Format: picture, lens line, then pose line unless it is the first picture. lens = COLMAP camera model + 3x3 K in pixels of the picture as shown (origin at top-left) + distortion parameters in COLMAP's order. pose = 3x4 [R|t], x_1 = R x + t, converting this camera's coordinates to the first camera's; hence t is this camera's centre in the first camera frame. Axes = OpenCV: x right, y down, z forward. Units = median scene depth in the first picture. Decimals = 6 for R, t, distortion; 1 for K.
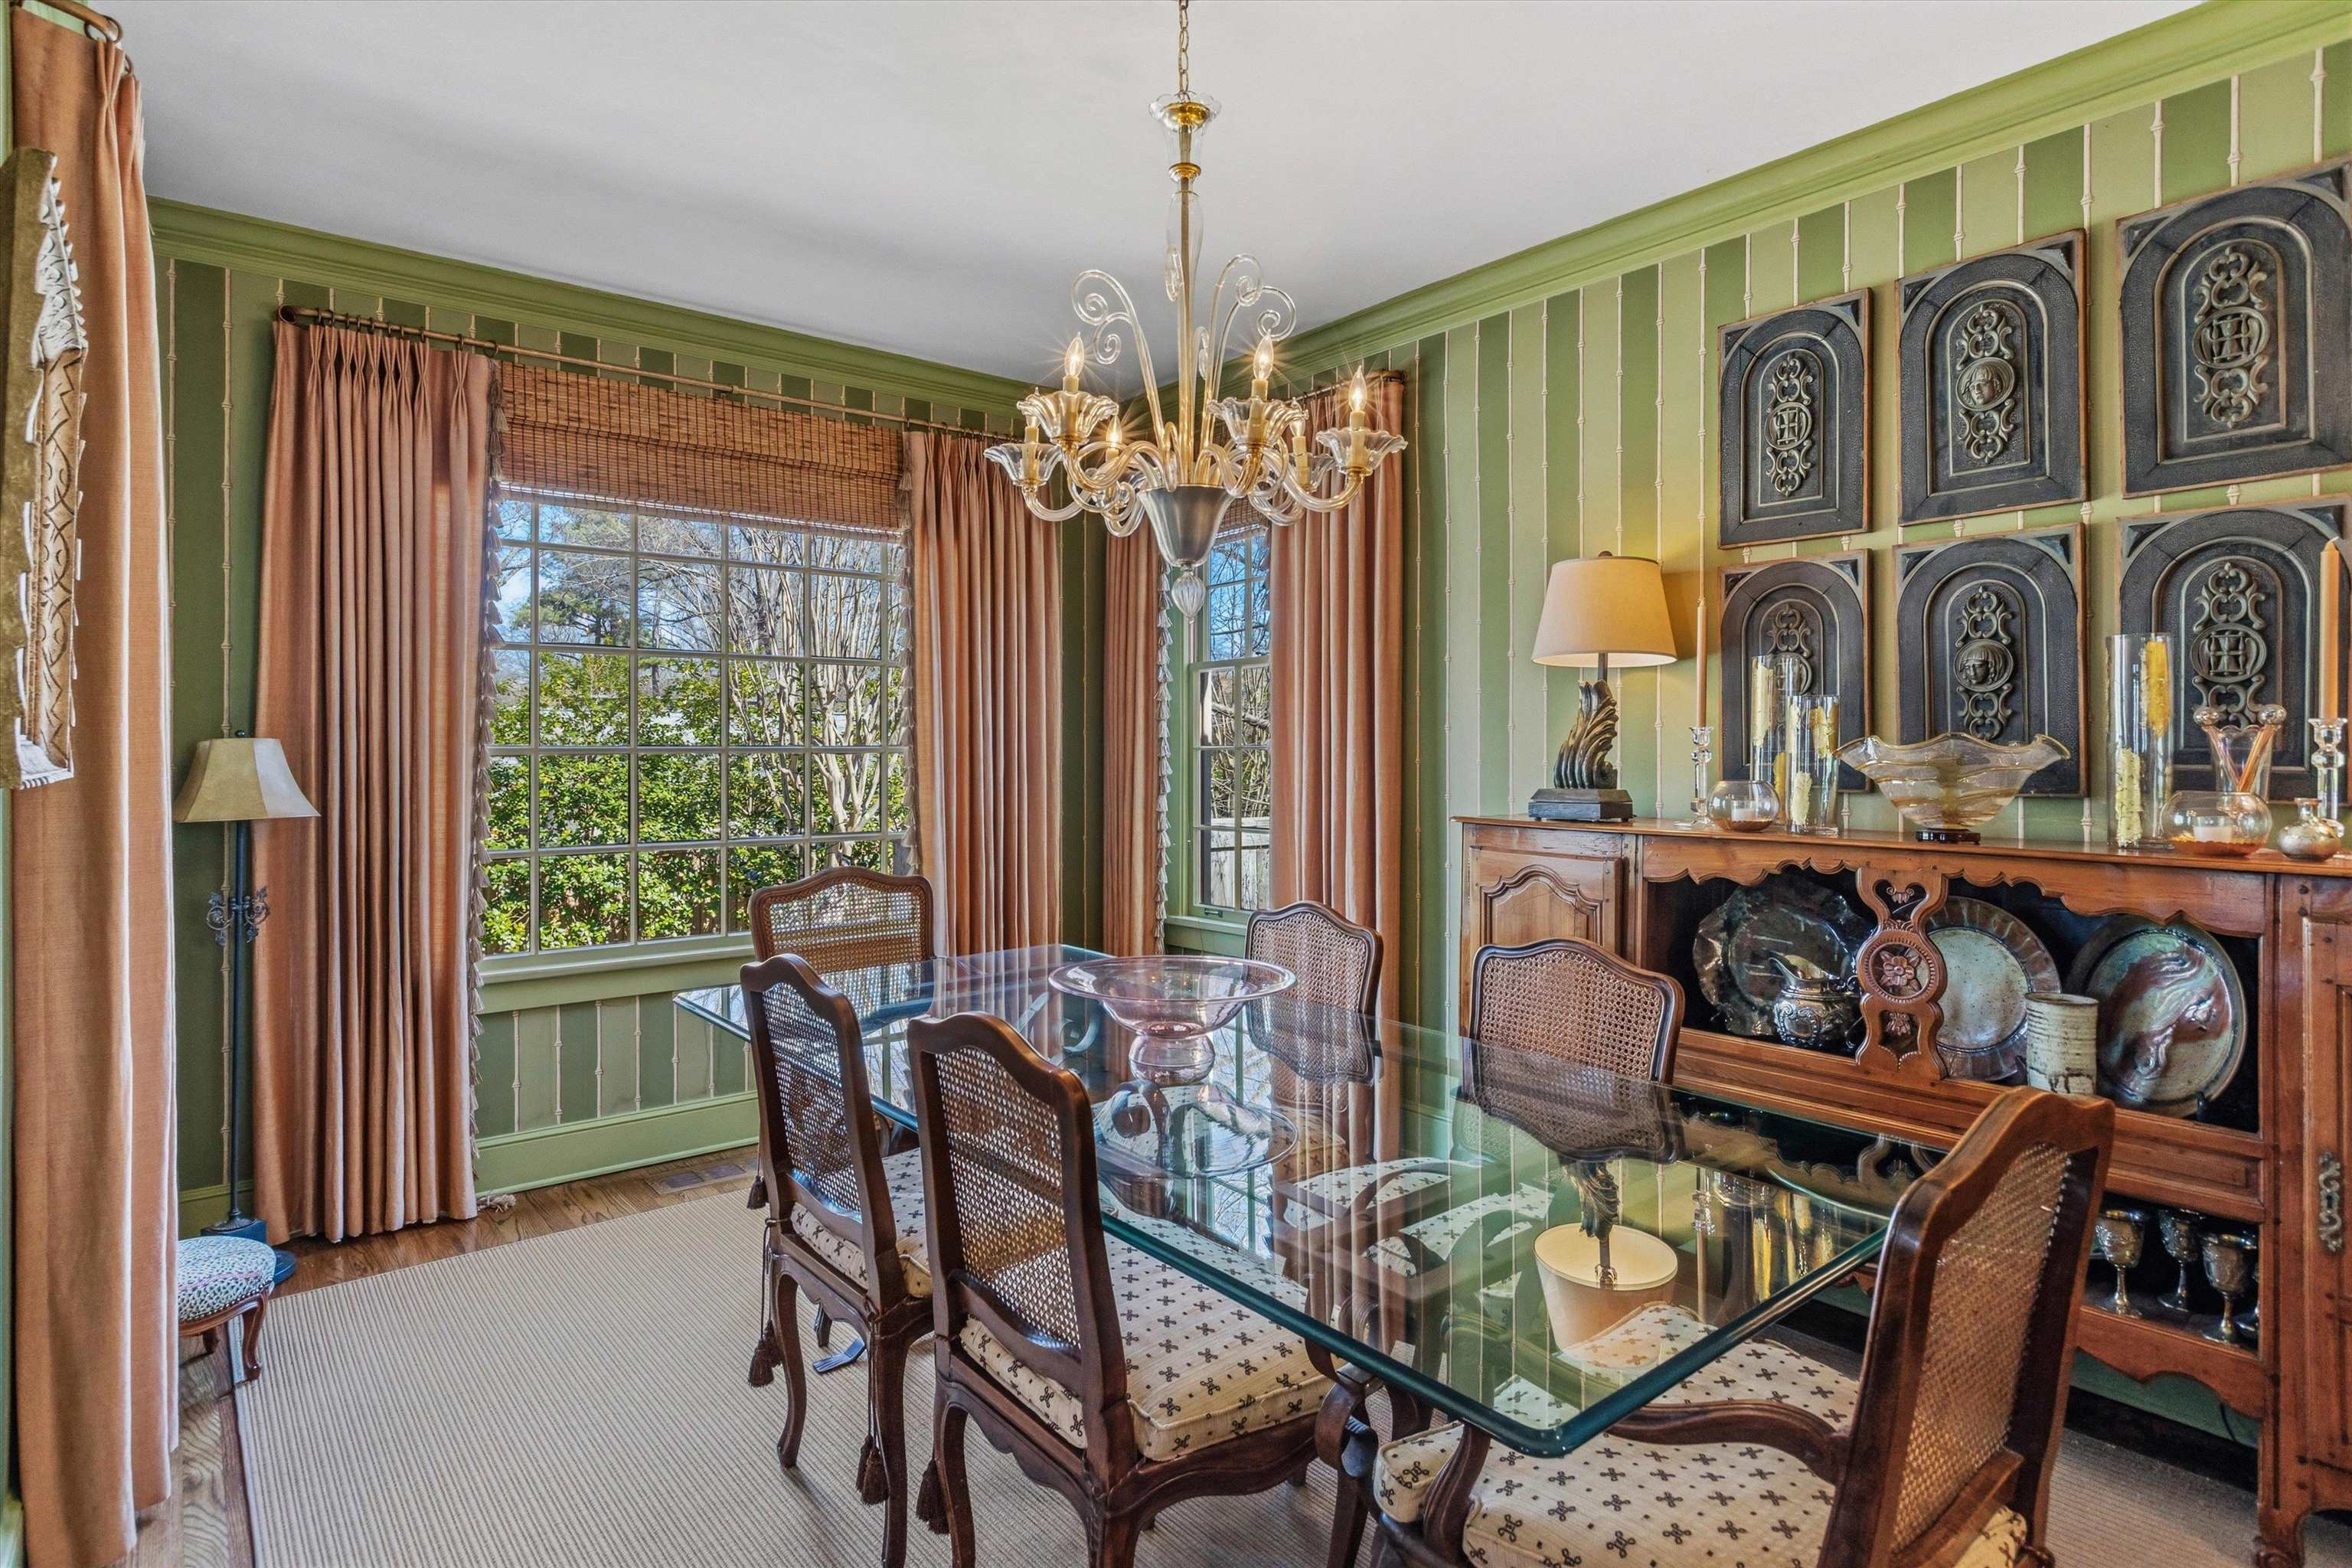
lens RADIAL K [[1248.3, 0, 1138.6], [0, 1248.3, 752.4], [0, 0, 1]] dist [0.001452, -0.001738]
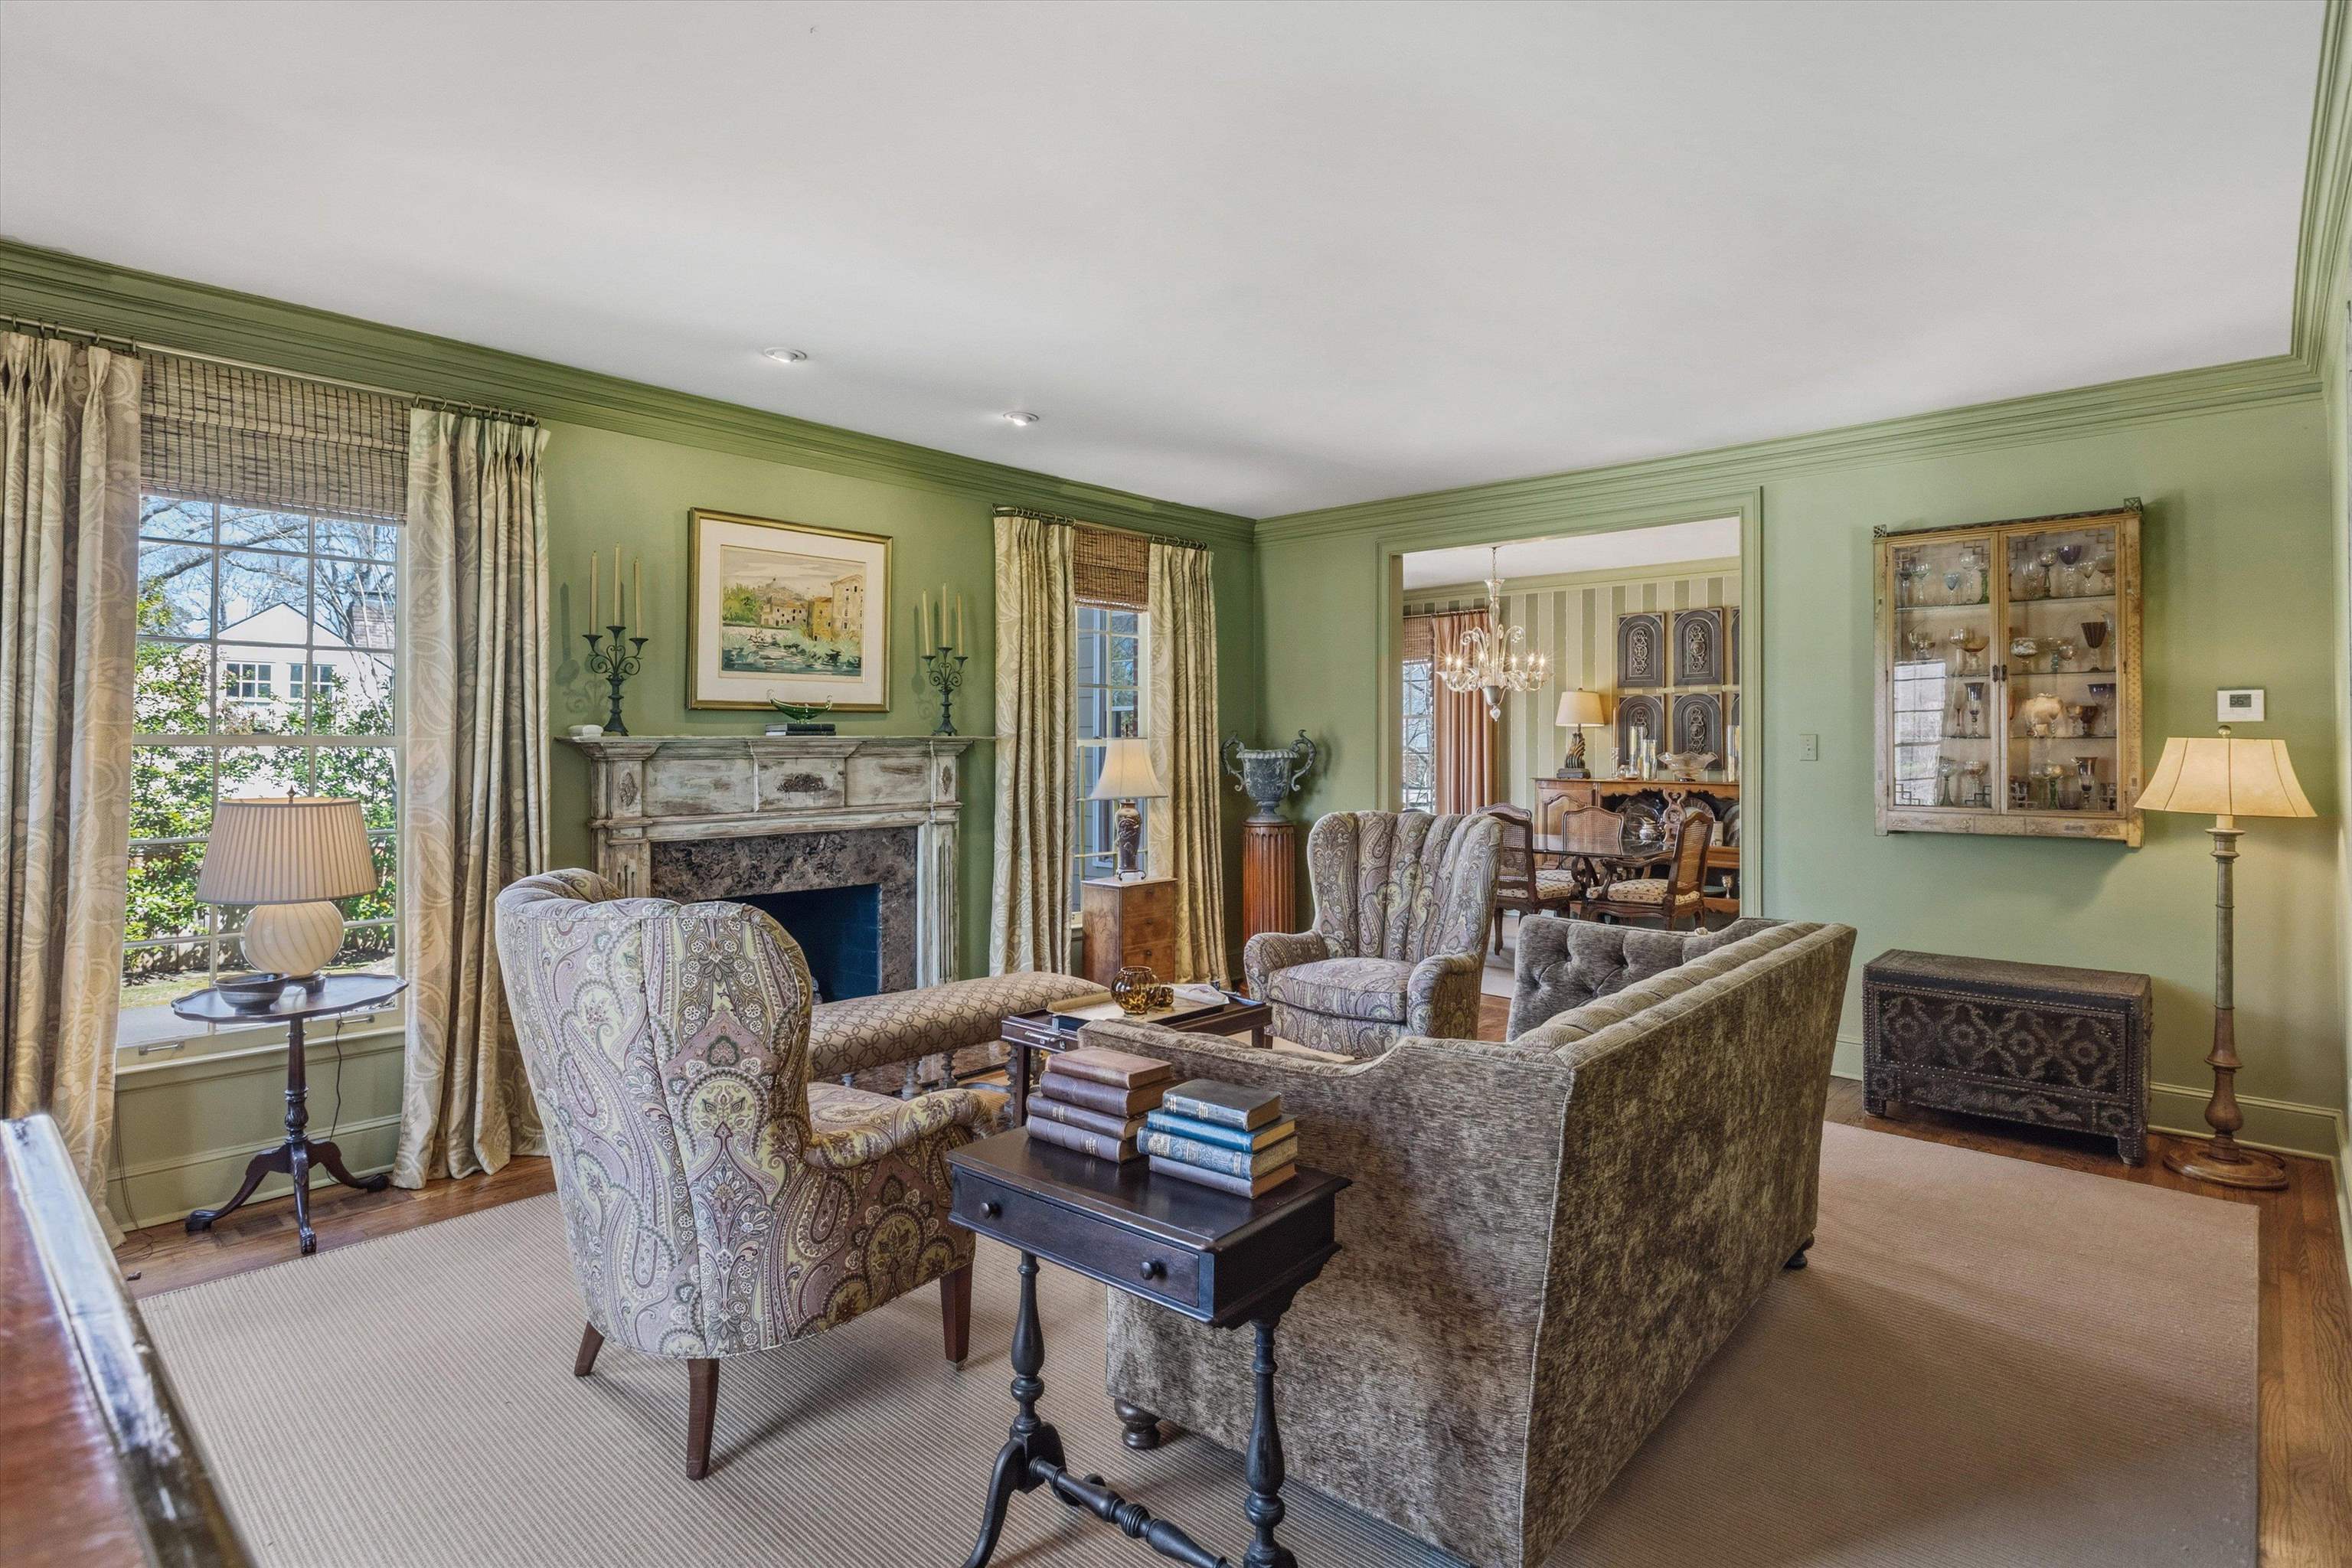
lens RADIAL K [[1155.4, 0, 1149.5], [0, 1155.4, 734.6], [0, 0, 1]] dist [-0.001451, -0.002383]
pose [[0.990345, 0.002956, 0.138594, -1.207646], [-0.001926, 0.999970, -0.007561, -0.032482], [-0.138612, 0.007221, 0.990320, -1.866231]]
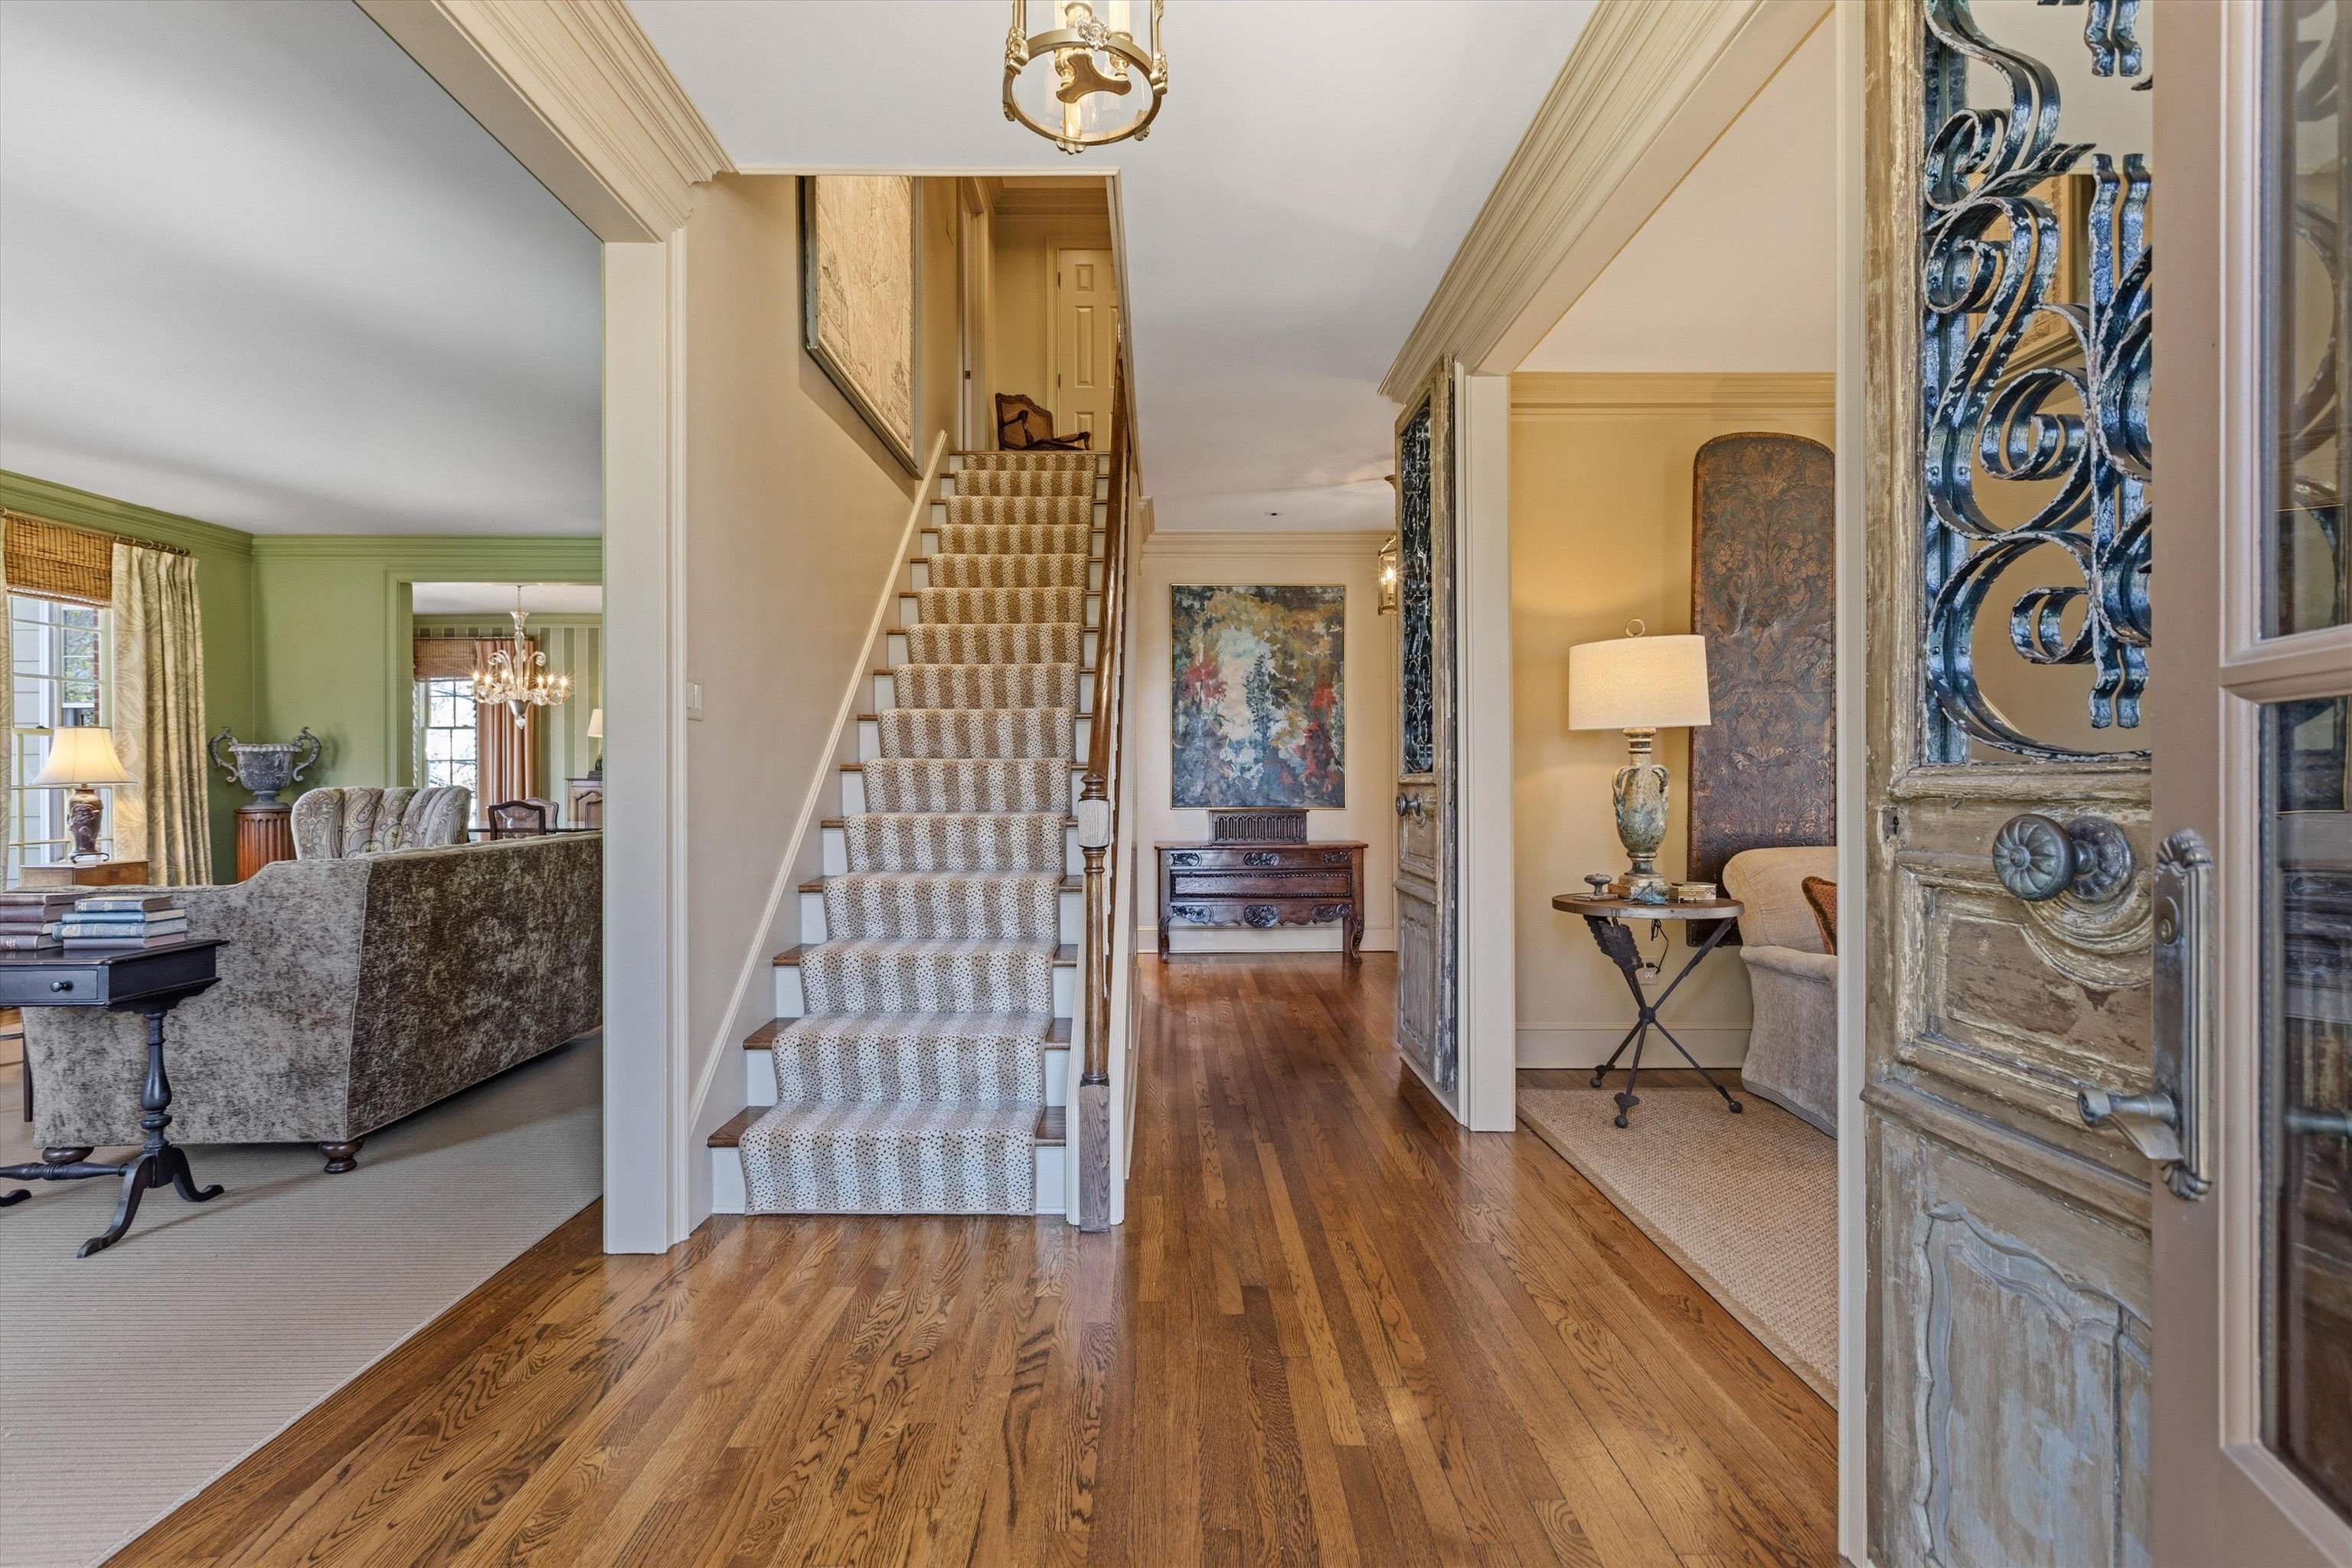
lens RADIAL K [[1058.2, 0, 1174.8], [0, 1058.2, 783.3], [0, 0, 1]] dist [0.001448, -0.000816]
pose [[0.620470, -0.006025, 0.784207, -1.246178], [0.001401, 0.999977, 0.006575, 0.053032], [-0.784229, -0.002981, 0.620464, -2.645914]]
